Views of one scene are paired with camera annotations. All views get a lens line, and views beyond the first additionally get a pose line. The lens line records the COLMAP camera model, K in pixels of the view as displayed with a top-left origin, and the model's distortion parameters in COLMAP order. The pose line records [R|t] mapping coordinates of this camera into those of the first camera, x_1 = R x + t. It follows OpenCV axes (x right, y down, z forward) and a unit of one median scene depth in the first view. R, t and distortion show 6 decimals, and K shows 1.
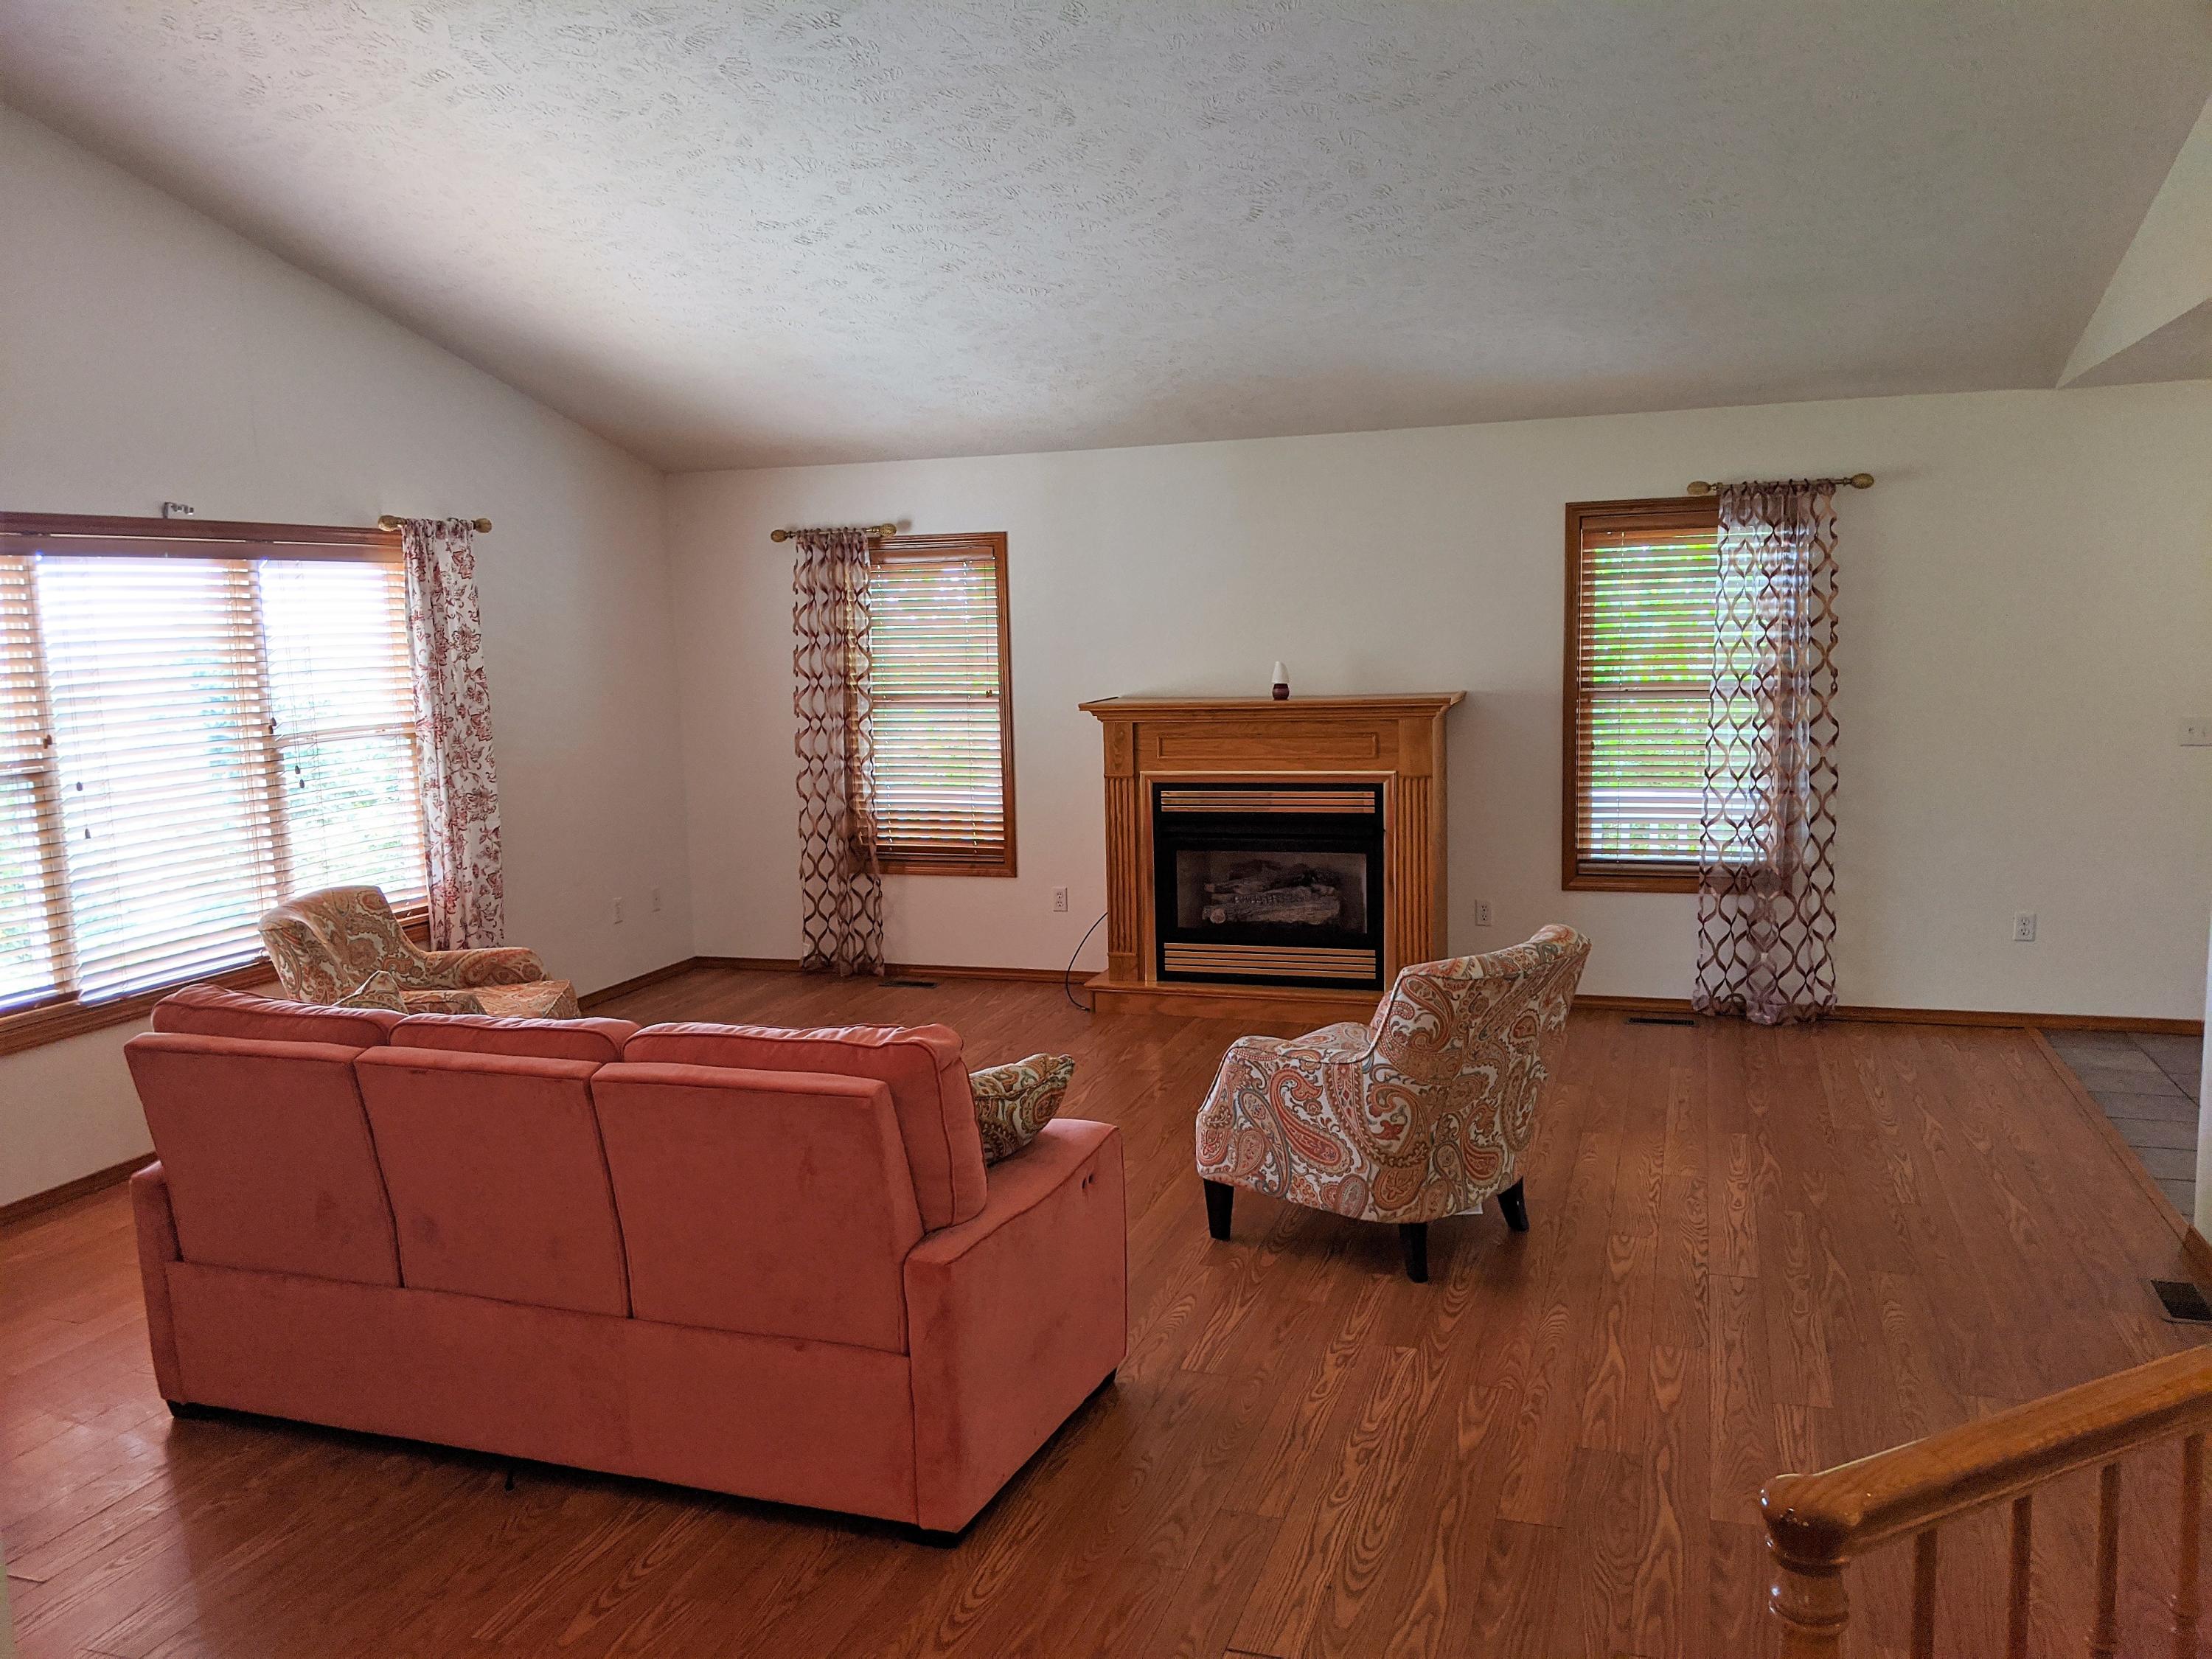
lens RADIAL K [[1777.7, 0, 1106.0], [0, 1777.7, 829.5], [0, 0, 1]] dist [0.118078, -0.141506]
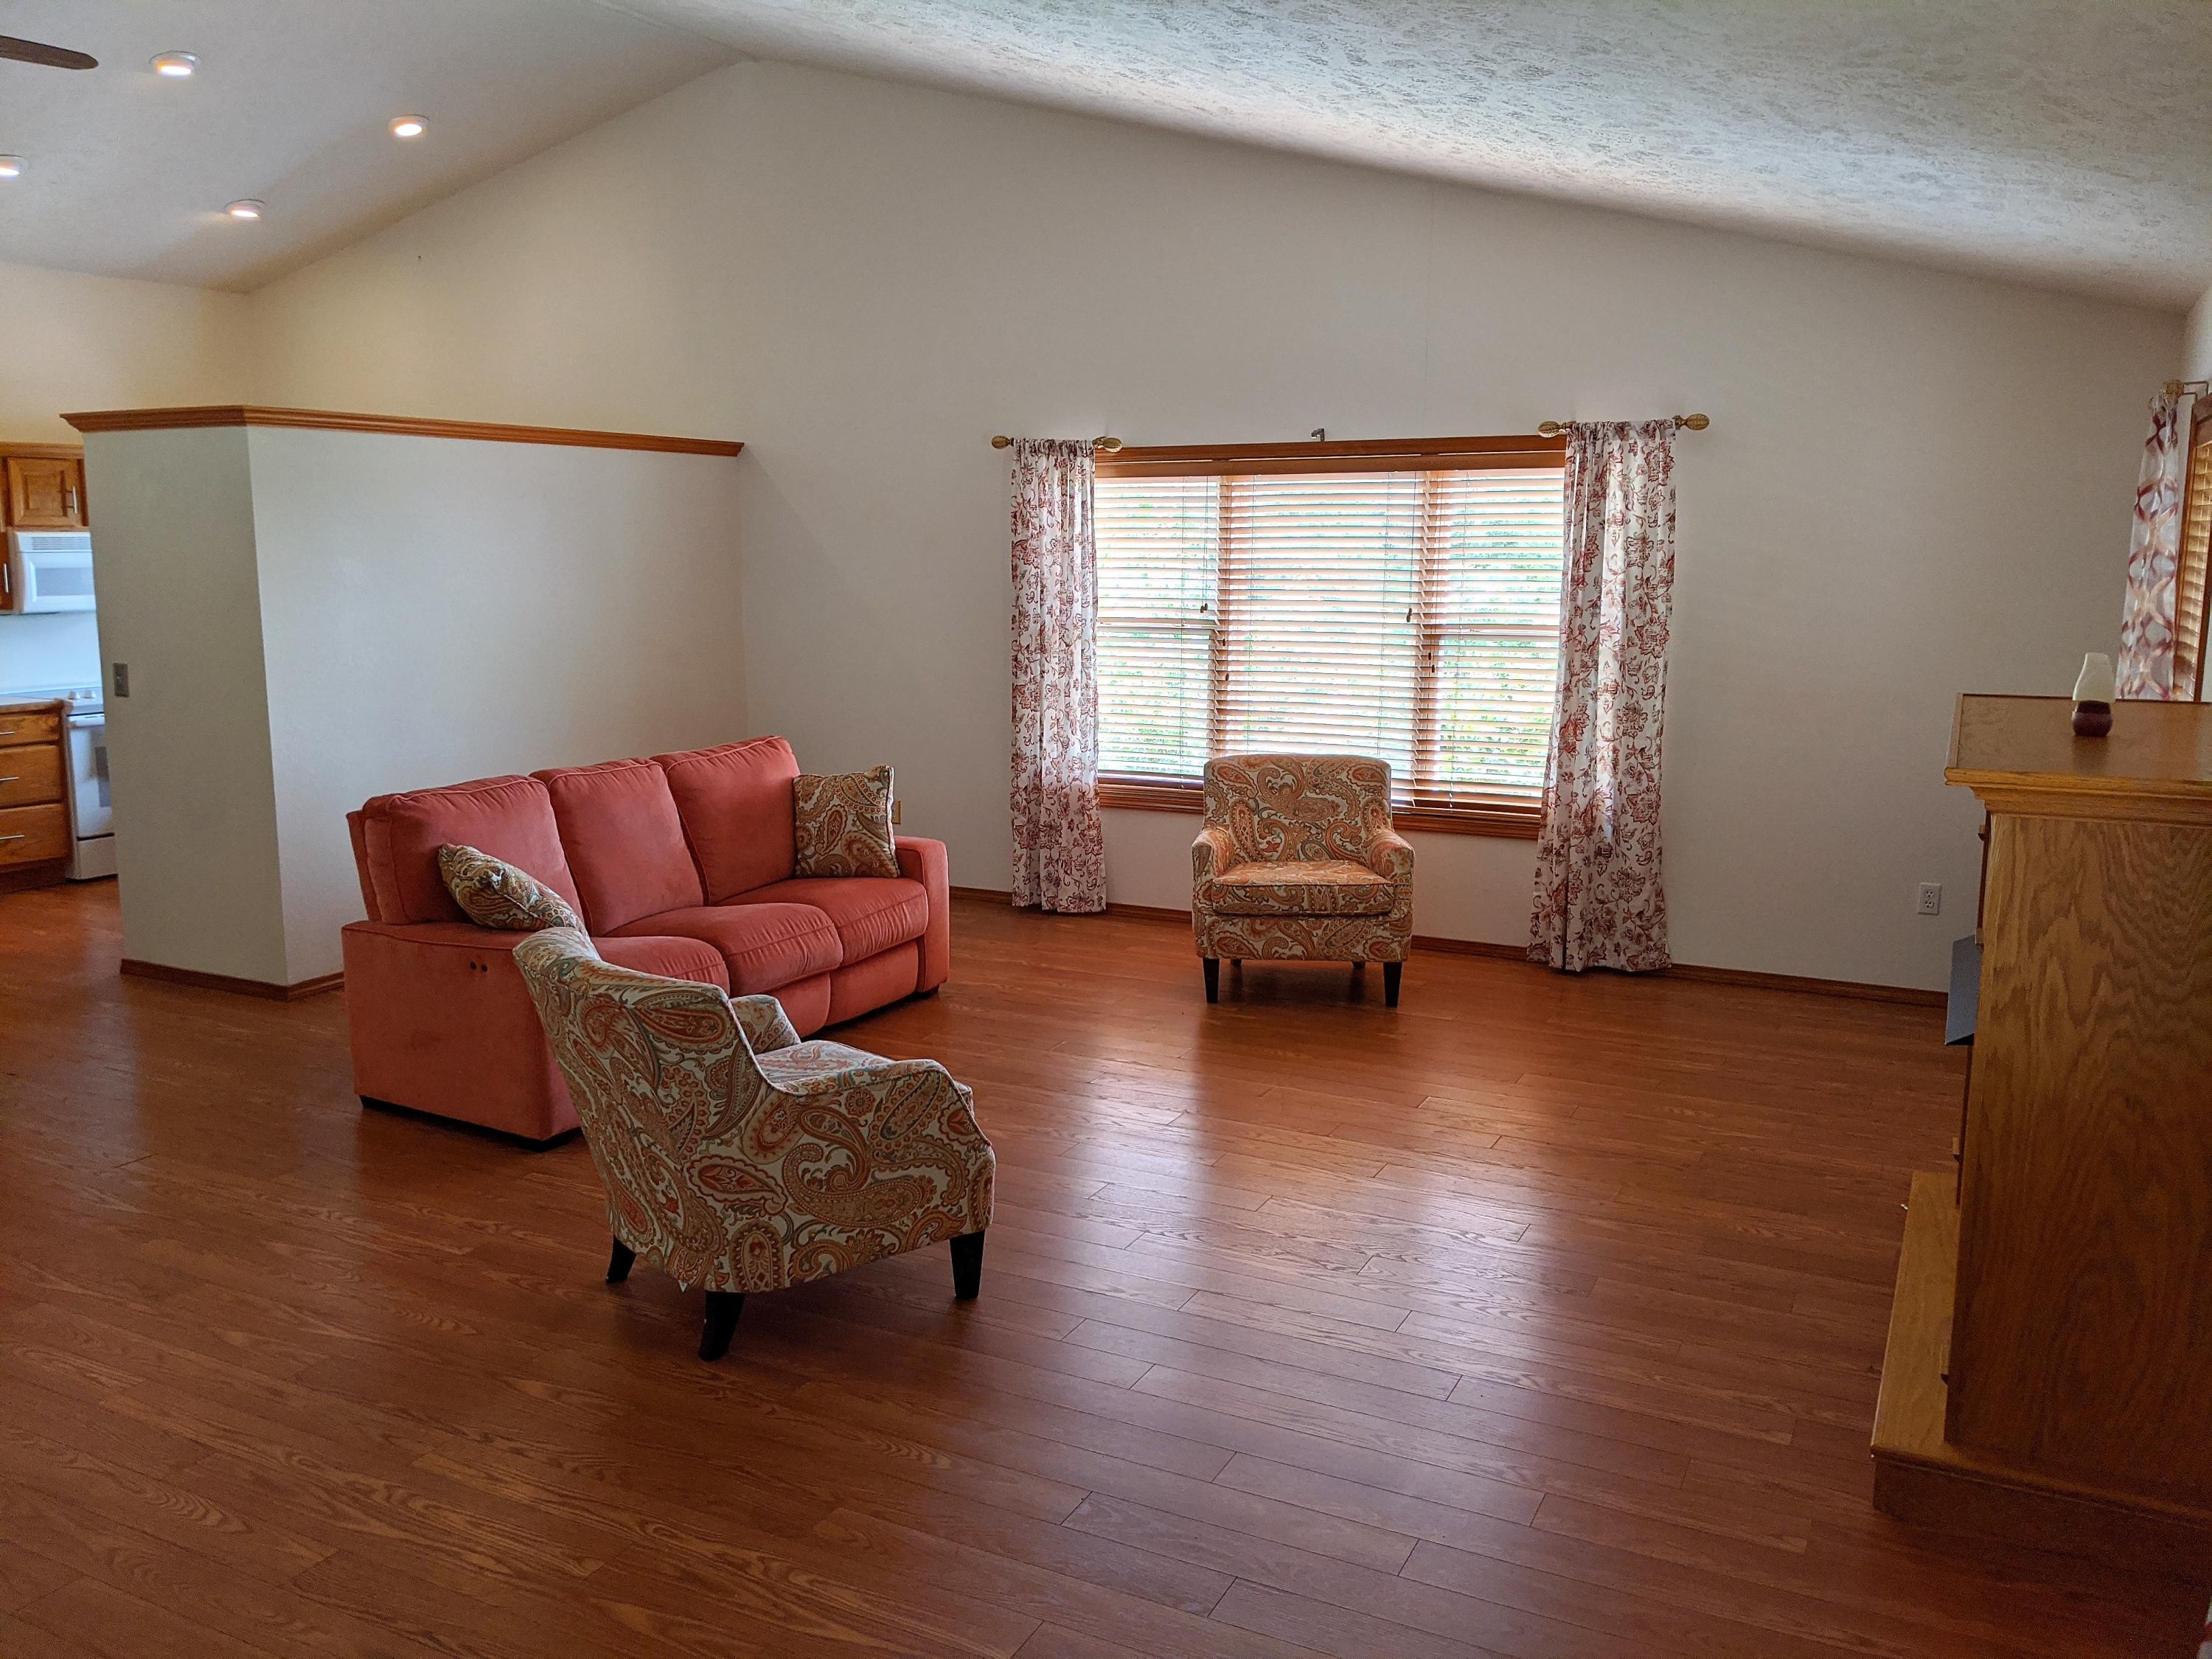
lens RADIAL K [[1775.8, 0, 1106.0], [0, 1775.8, 829.5], [0, 0, 1]] dist [0.087298, -0.173434]
pose [[-0.161791, 0.180605, -0.970158, 0.700794], [-0.116094, 0.972800, 0.200457, -0.128695], [0.979972, 0.145062, -0.136423, 0.966169]]
